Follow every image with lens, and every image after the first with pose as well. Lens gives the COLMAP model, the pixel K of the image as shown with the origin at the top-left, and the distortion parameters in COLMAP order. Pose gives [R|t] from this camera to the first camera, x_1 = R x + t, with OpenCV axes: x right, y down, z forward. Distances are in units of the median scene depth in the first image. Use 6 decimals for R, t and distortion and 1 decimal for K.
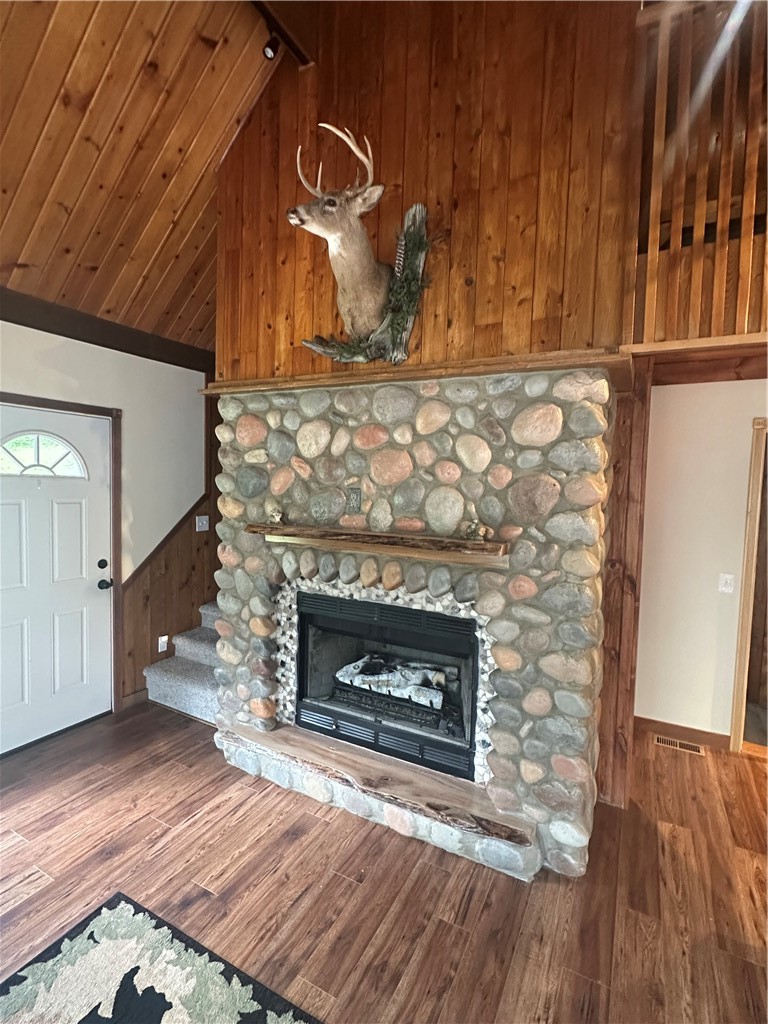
lens RADIAL K [[496.8, 0, 383.6], [0, 496.8, 509.9], [0, 0, 1]] dist [0.000010, 0.000703]
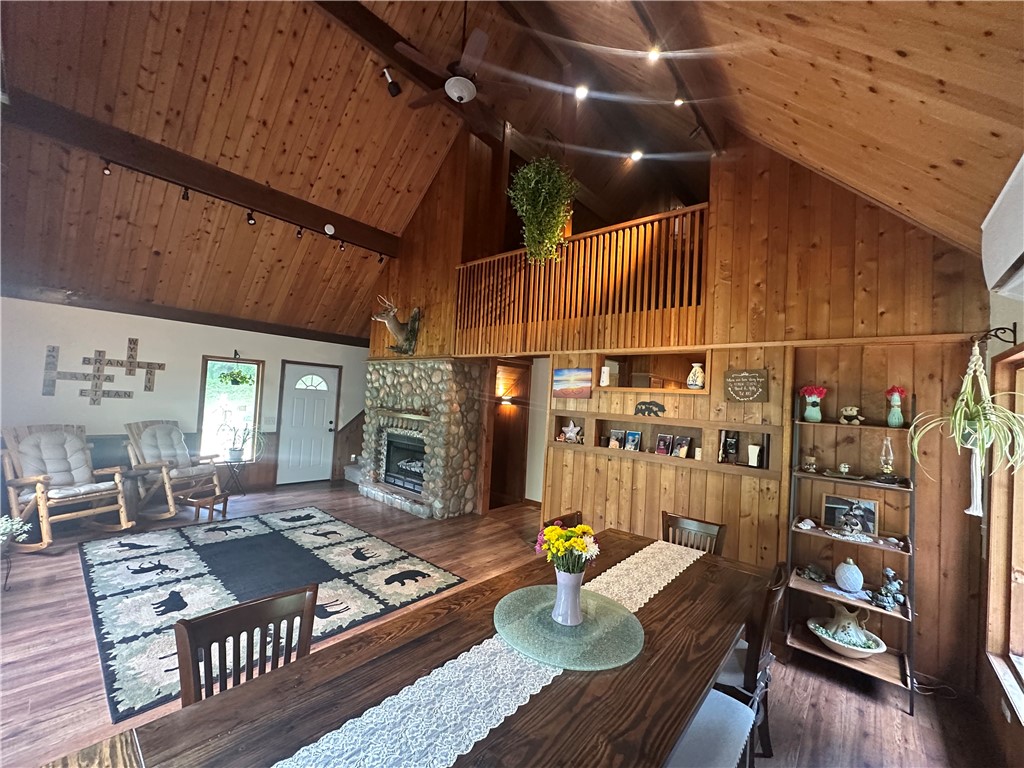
lens RADIAL K [[412.4, 0, 510.8], [0, 412.4, 385.6], [0, 0, 1]] dist [0.000004, -0.000006]
pose [[0.972208, 0.020800, -0.233193, 1.064109], [-0.043923, 0.994564, -0.094406, 0.092150], [0.229961, 0.102025, 0.967837, -1.138966]]
